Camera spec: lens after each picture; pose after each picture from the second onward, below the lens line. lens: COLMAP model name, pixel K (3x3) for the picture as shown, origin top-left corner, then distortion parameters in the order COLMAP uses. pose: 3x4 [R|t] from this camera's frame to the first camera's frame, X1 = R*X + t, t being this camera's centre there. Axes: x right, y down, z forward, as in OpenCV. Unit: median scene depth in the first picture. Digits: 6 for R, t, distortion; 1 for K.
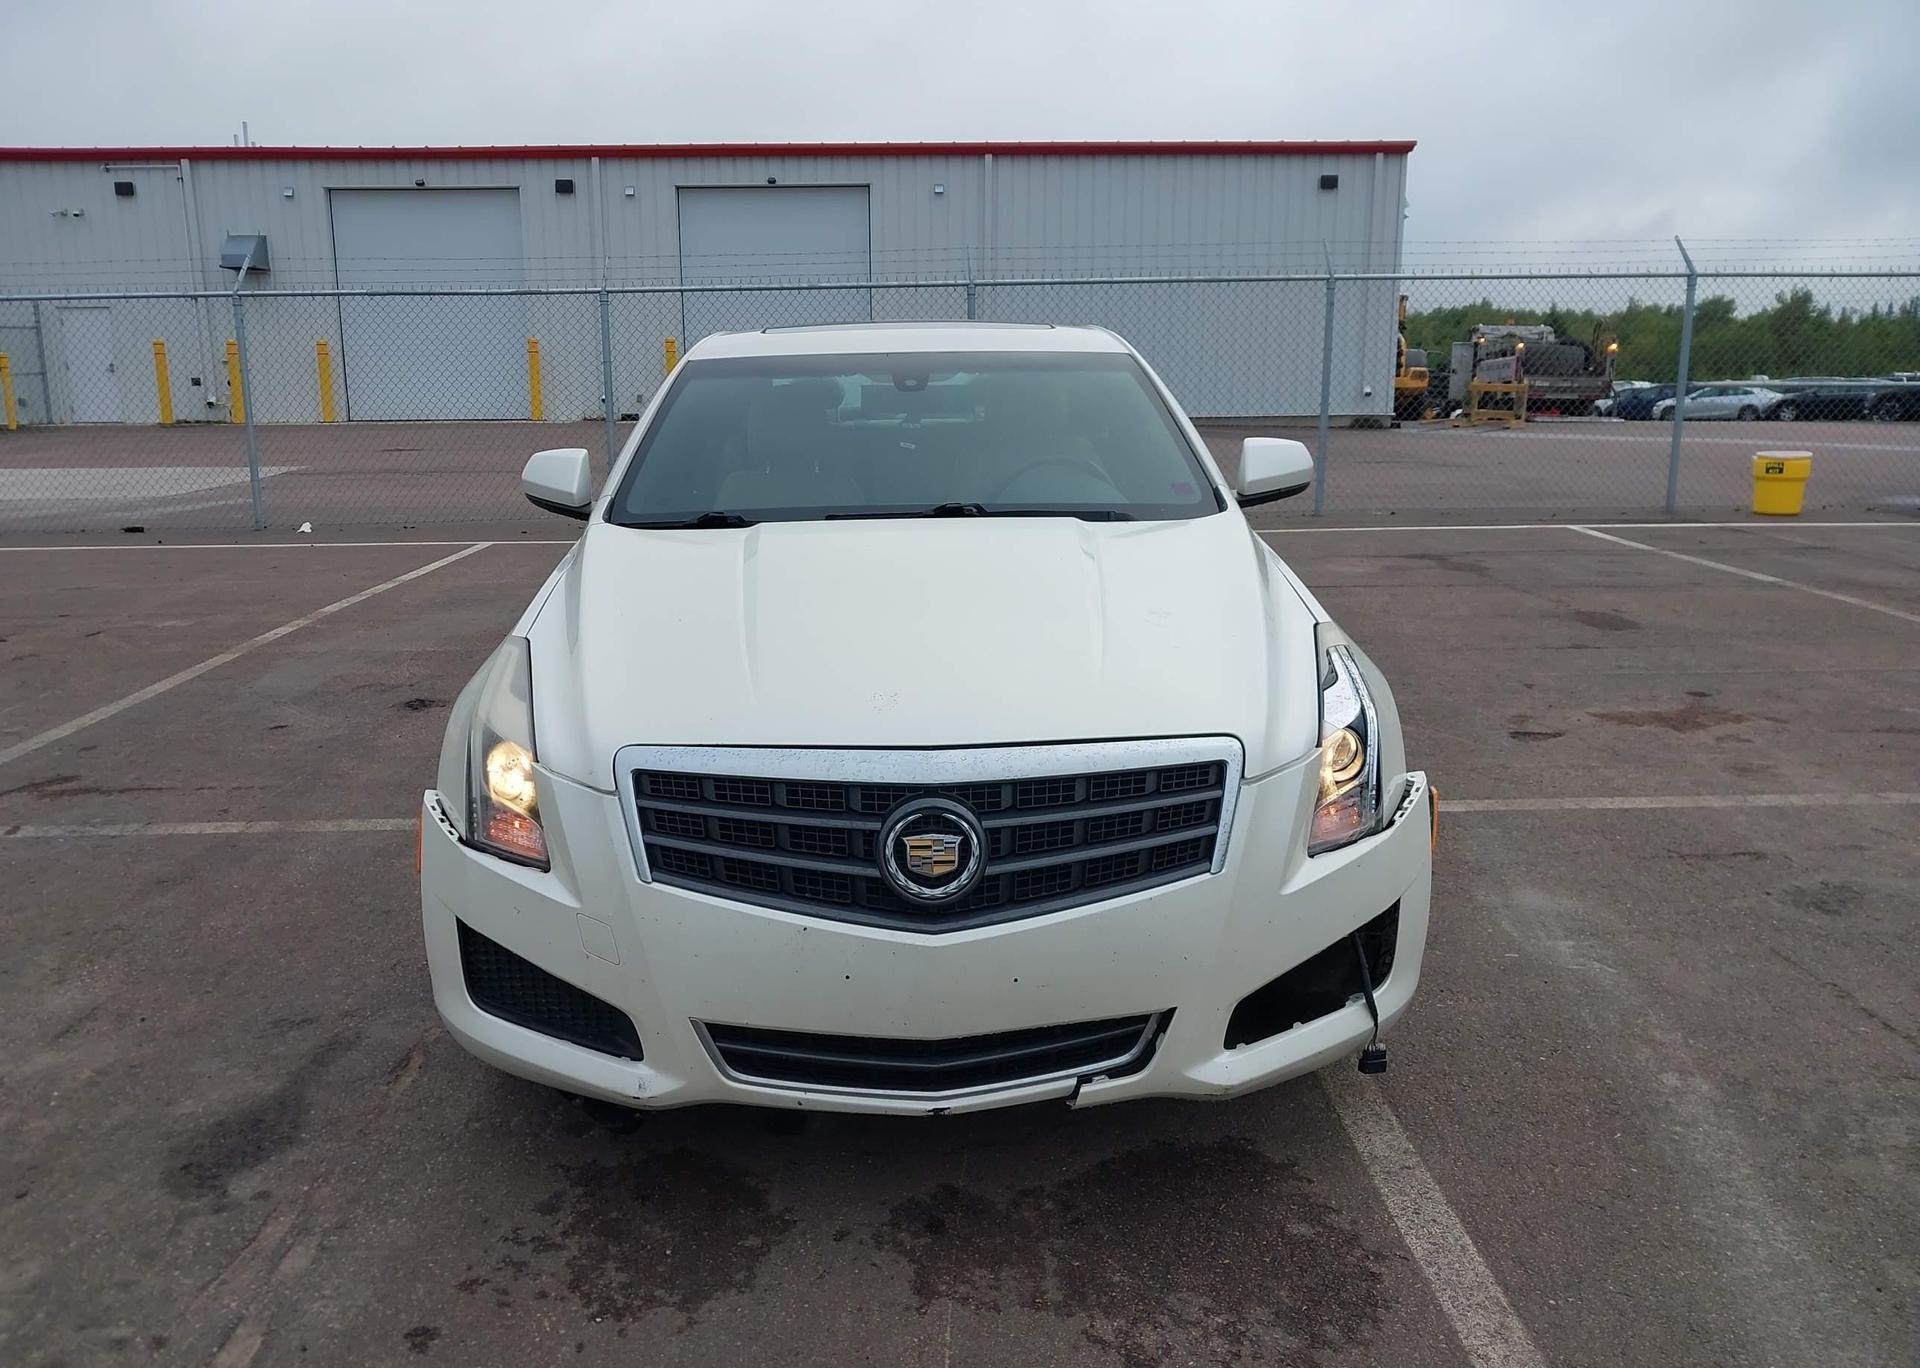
lens RADIAL K [[1510.8, 0, 926.3], [0, 1510.8, 686.4], [0, 0, 1]] dist [0.038312, -0.059023]
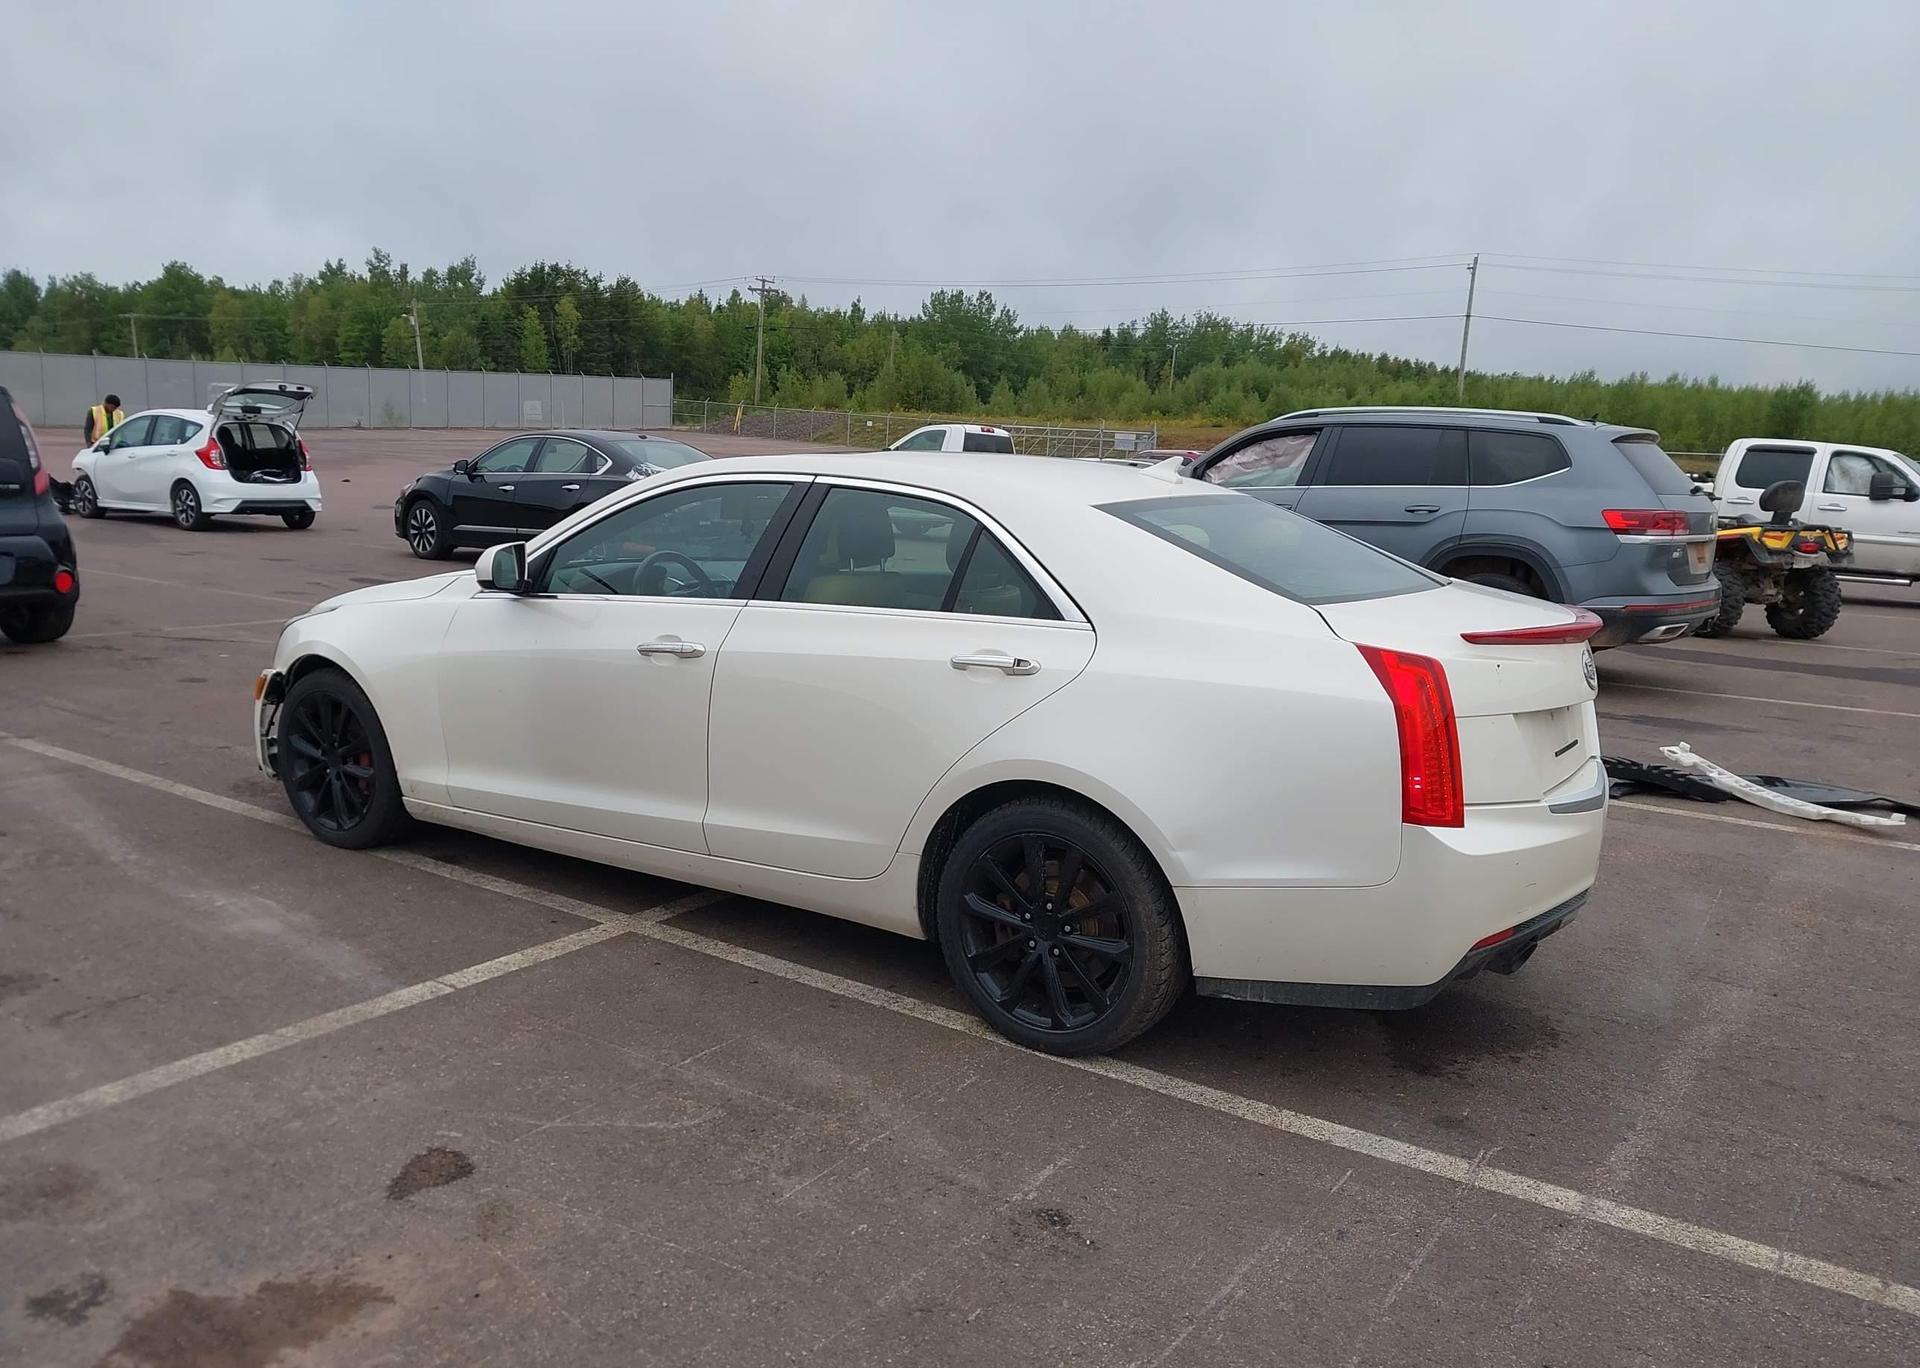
lens RADIAL K [[1510.8, 0, 926.3], [0, 1510.8, 686.4], [0, 0, 1]] dist [0.038312, -0.059023]
pose [[-0.577151, 0.125910, -0.806873, 0.831263], [-0.204404, 0.934319, 0.292007, -0.389010], [0.790643, 0.333460, -0.513506, 1.570300]]
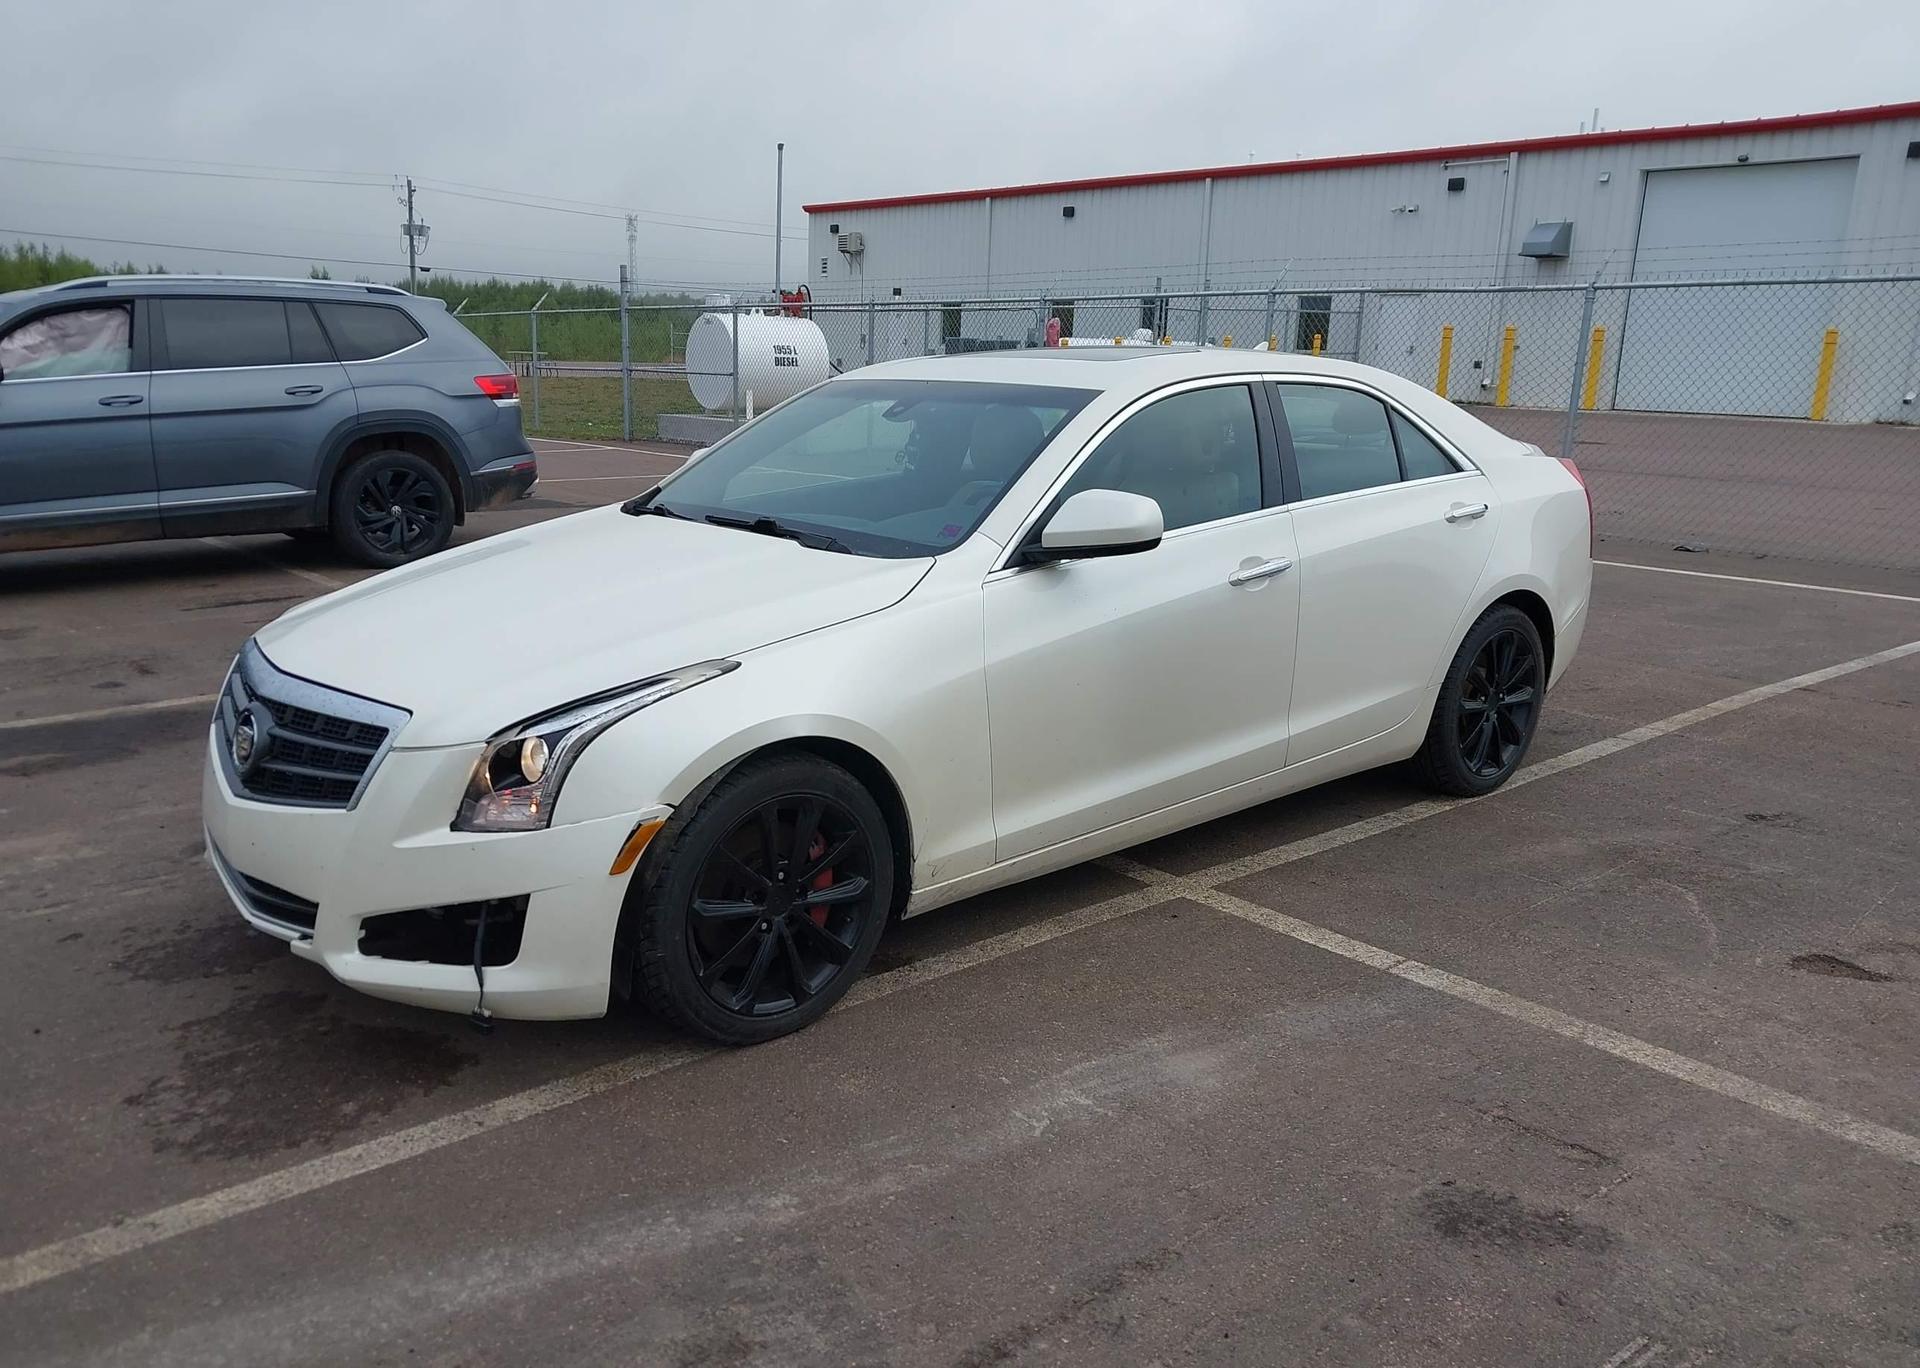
lens RADIAL K [[1508.9, 0, 921.7], [0, 1508.9, 685.1], [0, 0, 1]] dist [0.031572, -0.042941]
pose [[0.630618, 0.190954, -0.752235, 0.719526], [-0.181577, 0.978659, 0.096211, -0.094980], [0.754553, 0.075916, 0.651833, 0.265016]]
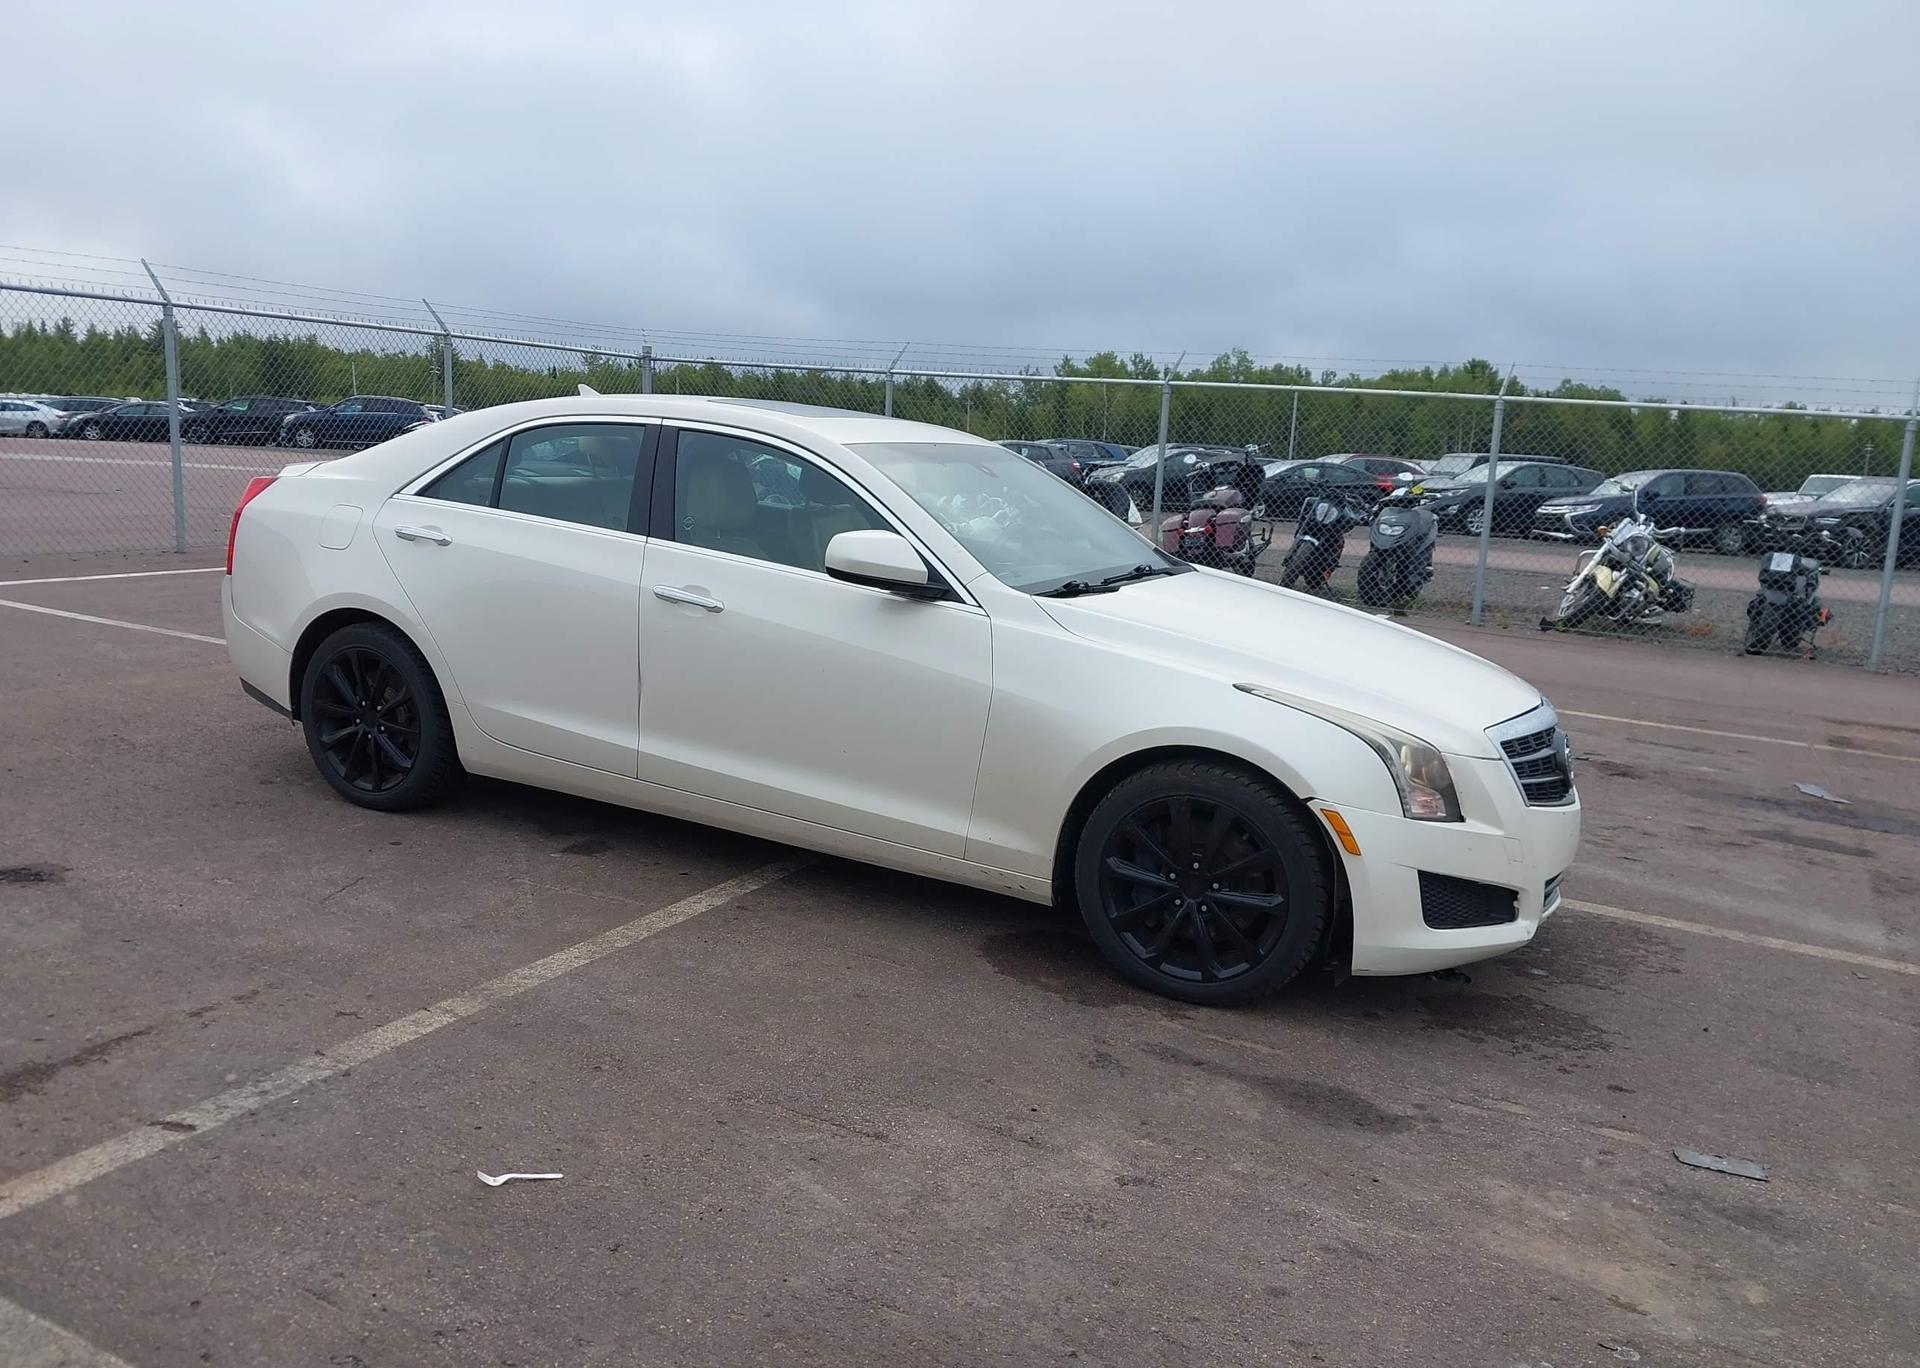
lens RADIAL K [[1515.1, 0, 913.9], [0, 1515.1, 694.1], [0, 0, 1]] dist [0.047012, -0.079831]
pose [[0.473787, -0.114959, 0.873104, -0.961614], [0.117915, 0.990797, 0.066469, -0.089395], [-0.872709, 0.071460, 0.482982, 0.387629]]
